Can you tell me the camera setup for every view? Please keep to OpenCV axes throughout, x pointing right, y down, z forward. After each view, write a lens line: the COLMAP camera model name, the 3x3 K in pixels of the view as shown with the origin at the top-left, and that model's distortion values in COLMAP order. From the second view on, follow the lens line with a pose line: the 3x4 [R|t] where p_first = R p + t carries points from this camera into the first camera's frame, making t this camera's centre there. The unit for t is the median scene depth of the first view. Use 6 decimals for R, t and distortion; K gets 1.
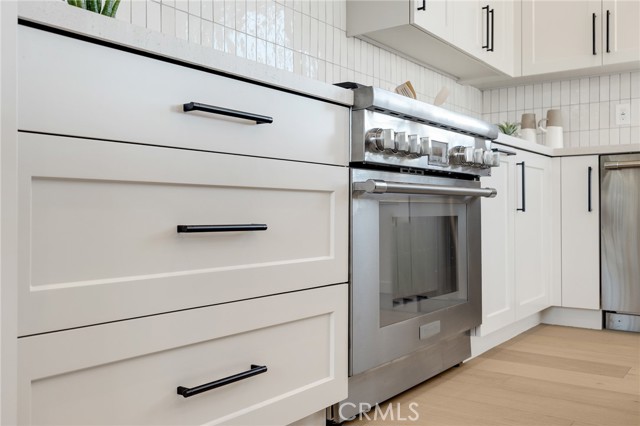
lens RADIAL K [[612.0, 0, 321.7], [0, 612.0, 213.3], [0, 0, 1]] dist [-0.003794, 0.000000]
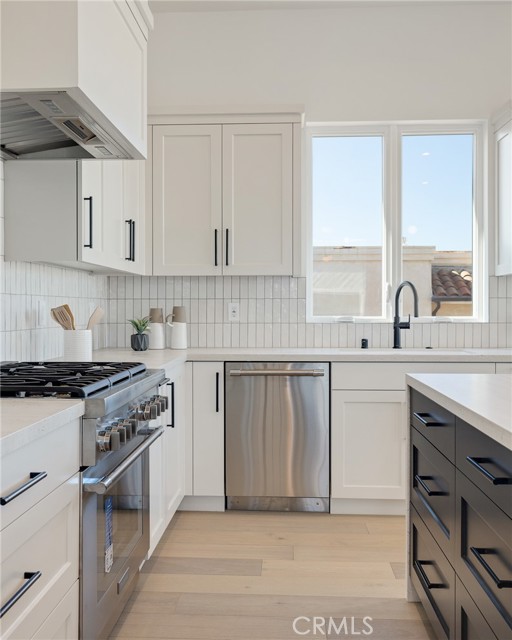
lens RADIAL K [[663.7, 0, 258.0], [0, 663.7, 321.0], [0, 0, 1]] dist [0.035791, 0.000000]
pose [[0.836635, -0.003822, 0.547747, -0.169305], [-0.007152, 0.999814, 0.017899, -0.183208], [-0.547714, -0.018893, 0.836452, -0.079357]]
